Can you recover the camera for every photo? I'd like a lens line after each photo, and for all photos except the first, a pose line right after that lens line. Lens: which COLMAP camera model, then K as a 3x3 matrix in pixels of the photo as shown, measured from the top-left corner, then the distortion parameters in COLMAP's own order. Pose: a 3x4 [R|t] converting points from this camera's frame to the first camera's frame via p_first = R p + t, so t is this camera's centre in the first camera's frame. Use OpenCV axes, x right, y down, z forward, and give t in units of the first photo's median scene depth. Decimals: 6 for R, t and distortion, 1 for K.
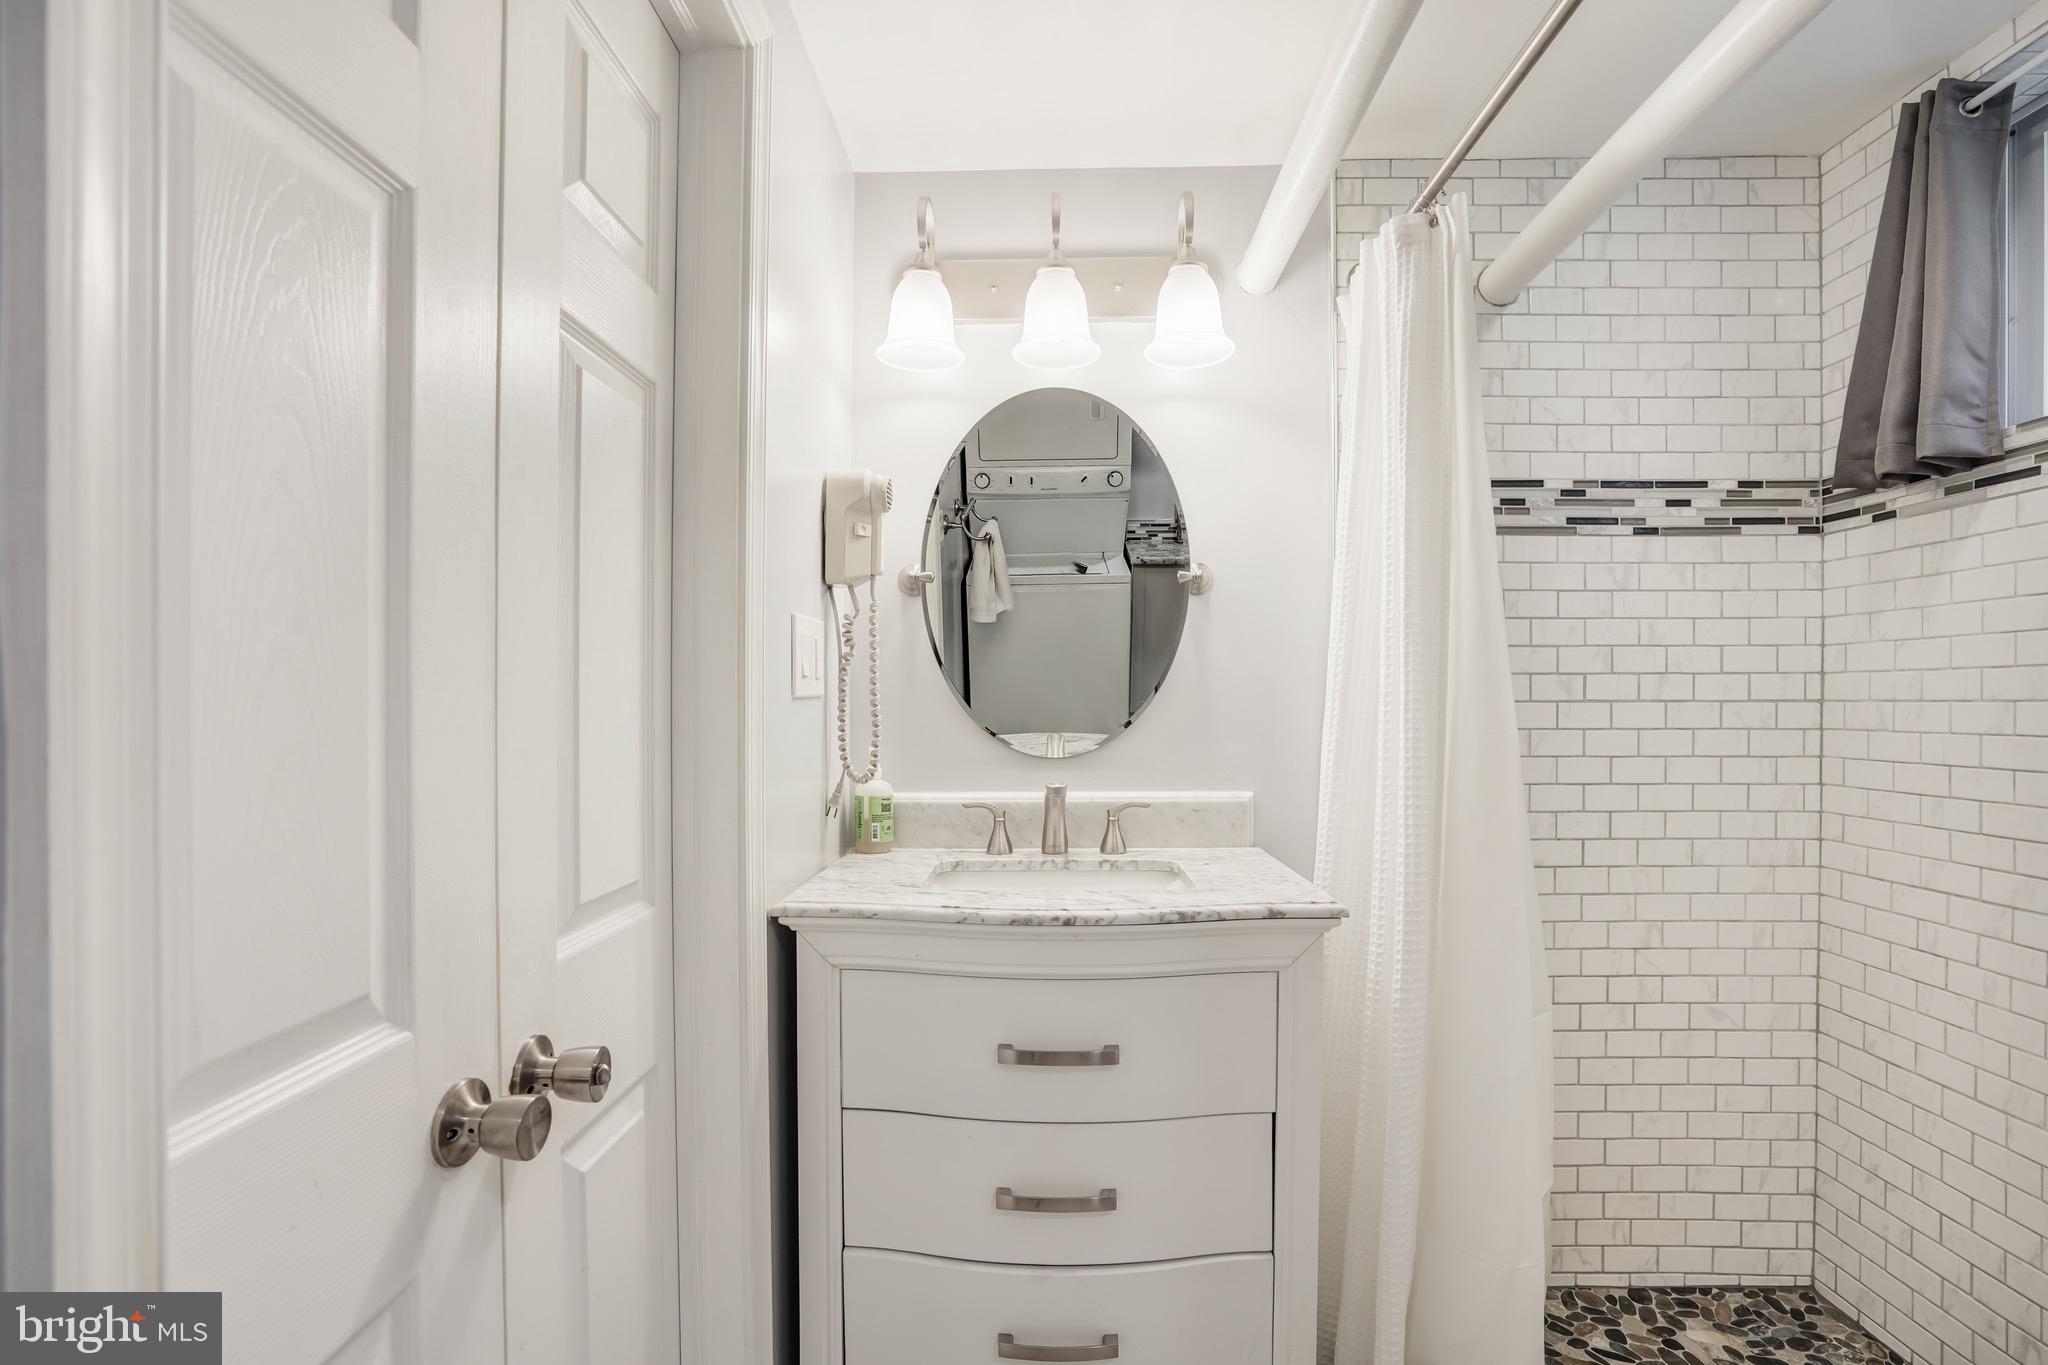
lens RADIAL K [[962.1, 0, 1009.9], [0, 962.1, 691.9], [0, 0, 1]] dist [-0.058635, 0.019053]
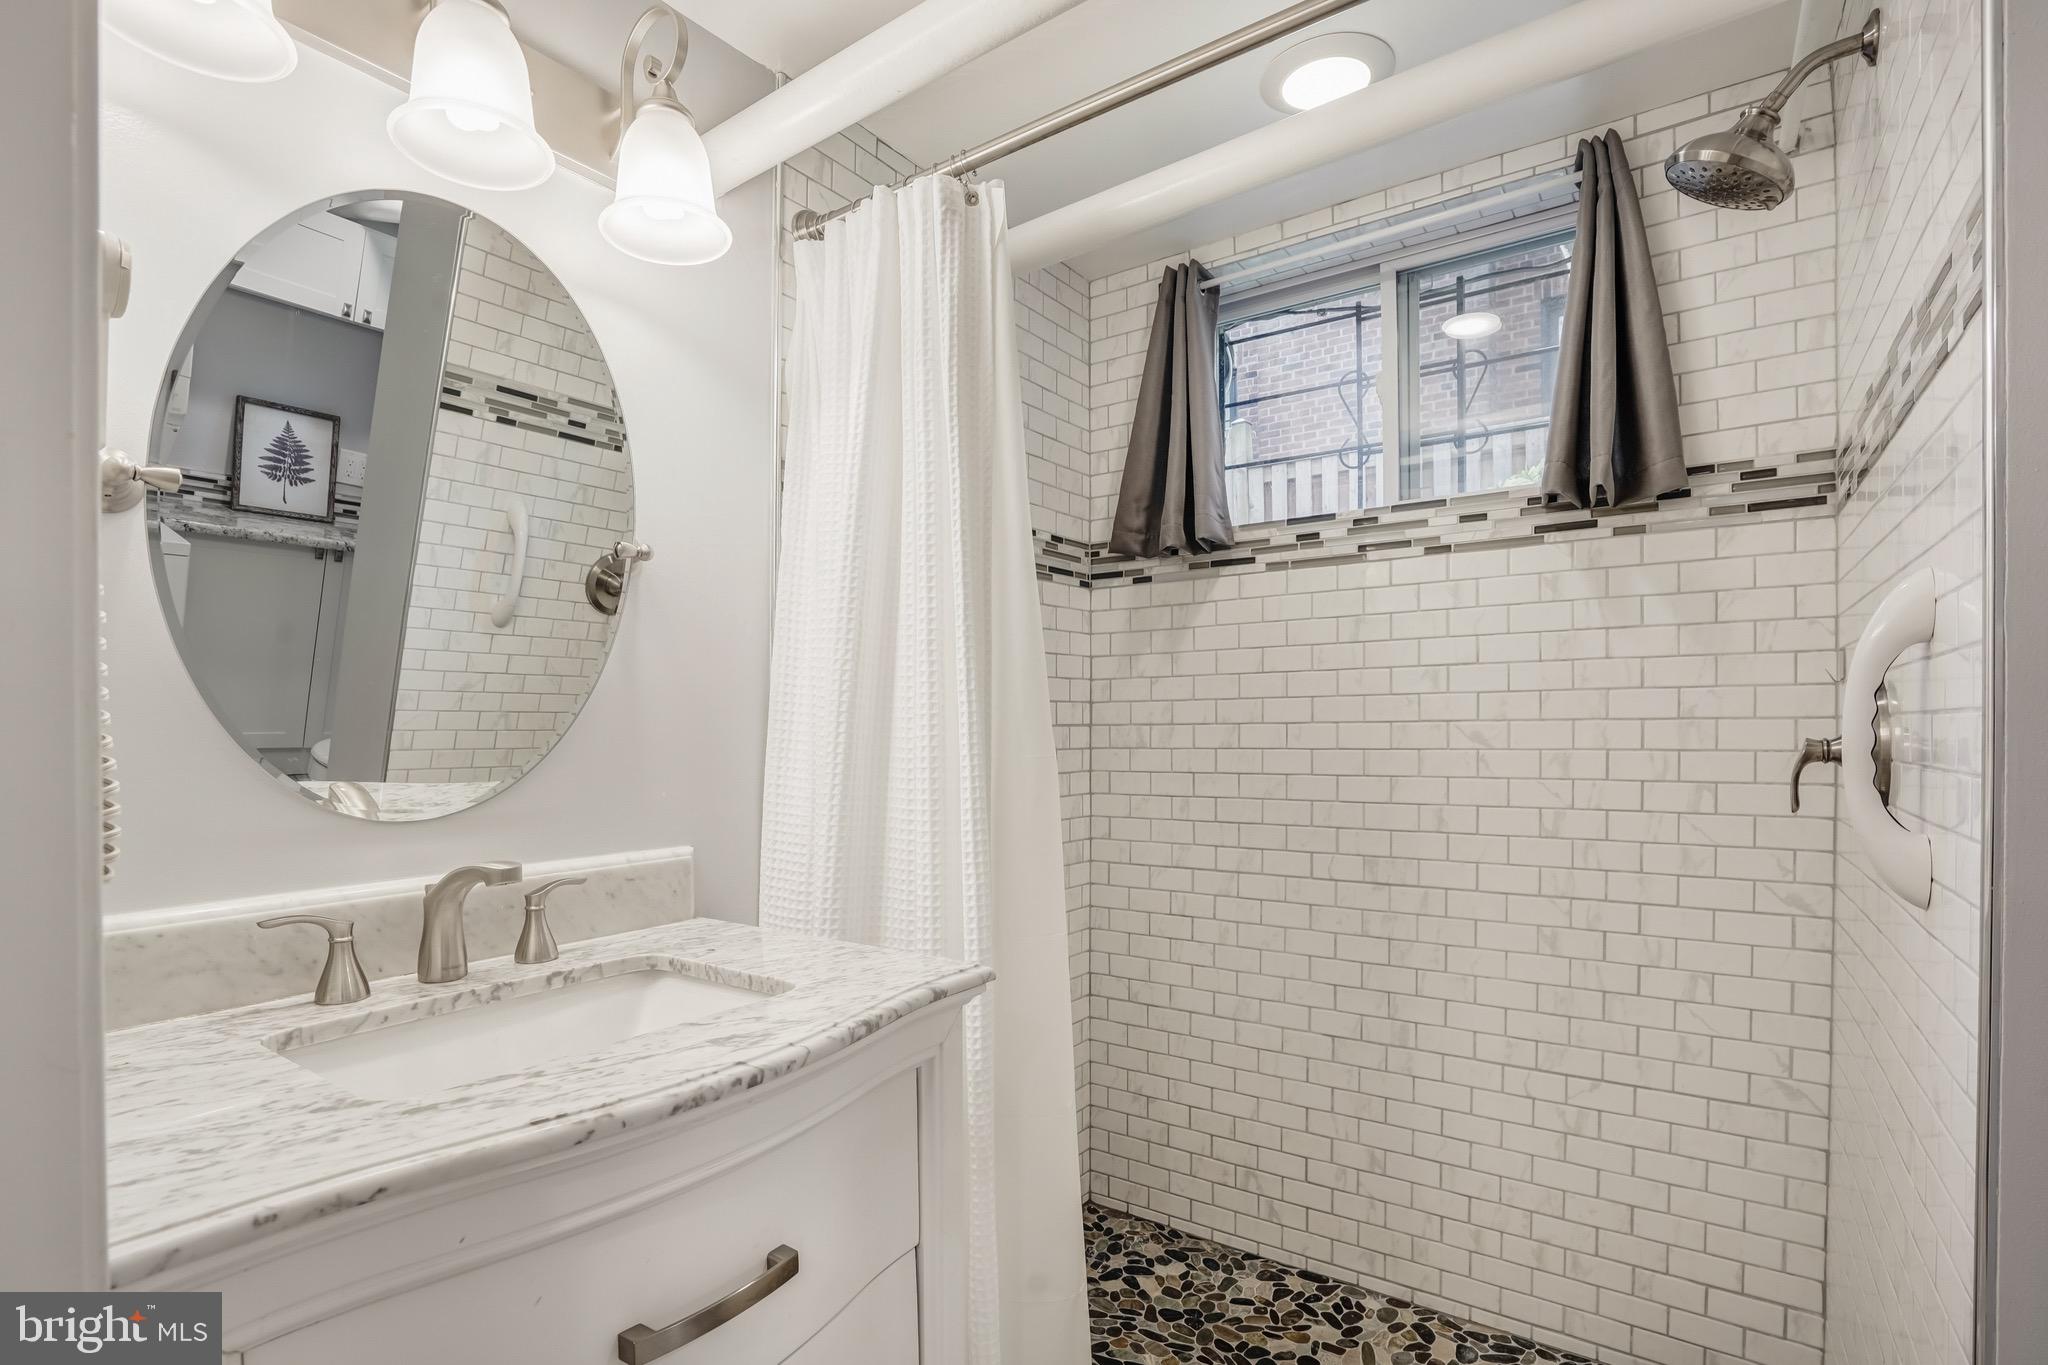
lens RADIAL K [[986.4, 0, 1020.7], [0, 986.4, 735.0], [0, 0, 1]] dist [-0.071541, 0.033827]
pose [[0.543232, -0.008989, 0.839534, -0.280028], [0.000565, 0.999946, 0.010341, 0.009561], [-0.839582, -0.005143, 0.543208, 0.395514]]
